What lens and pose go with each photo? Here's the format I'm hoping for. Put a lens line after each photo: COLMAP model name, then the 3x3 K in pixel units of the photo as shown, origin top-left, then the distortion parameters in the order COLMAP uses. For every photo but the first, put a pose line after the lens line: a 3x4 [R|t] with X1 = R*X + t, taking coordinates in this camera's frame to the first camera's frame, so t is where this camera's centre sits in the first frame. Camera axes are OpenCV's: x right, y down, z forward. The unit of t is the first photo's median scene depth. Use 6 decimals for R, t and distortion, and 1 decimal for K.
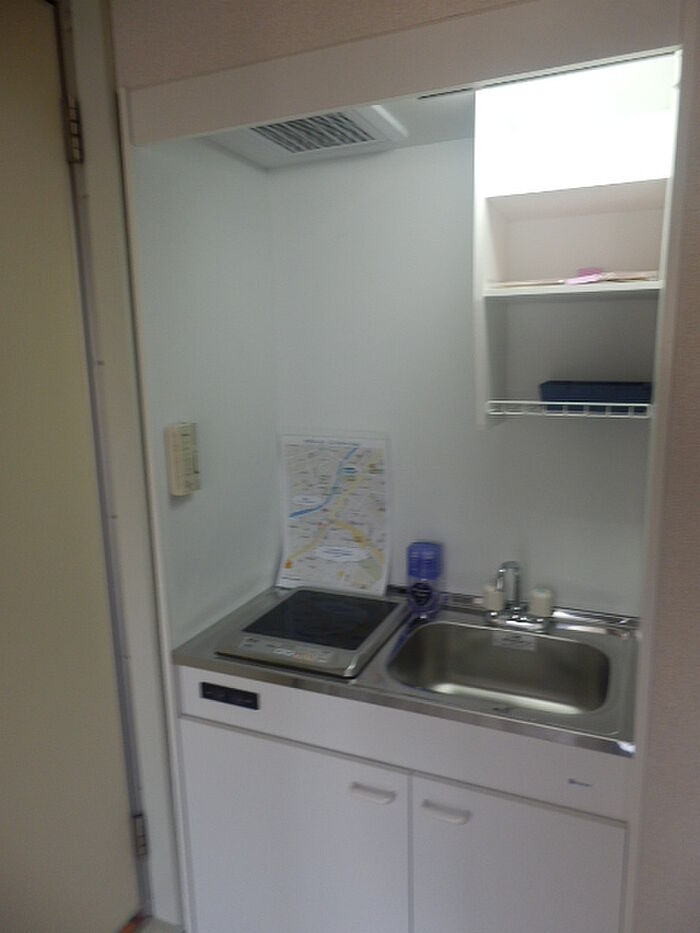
lens RADIAL K [[669.4, 0, 350.0], [0, 669.4, 466.5], [0, 0, 1]] dist [-0.002063, 0.001412]
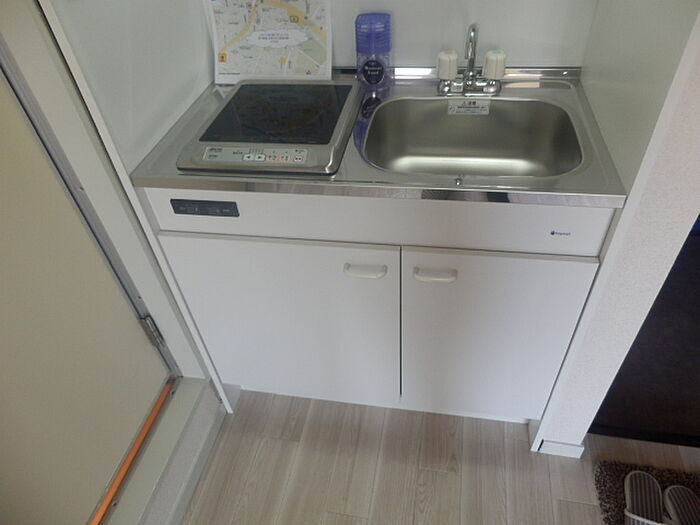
lens RADIAL K [[492.1, 0, 350.0], [0, 492.1, 262.5], [0, 0, 1]] dist [-0.002821, 0.001280]
pose [[0.968307, -0.197753, 0.152561, -0.088642], [0.085355, 0.836056, 0.541964, 0.031943], [-0.234725, -0.511766, 0.826438, 0.275958]]
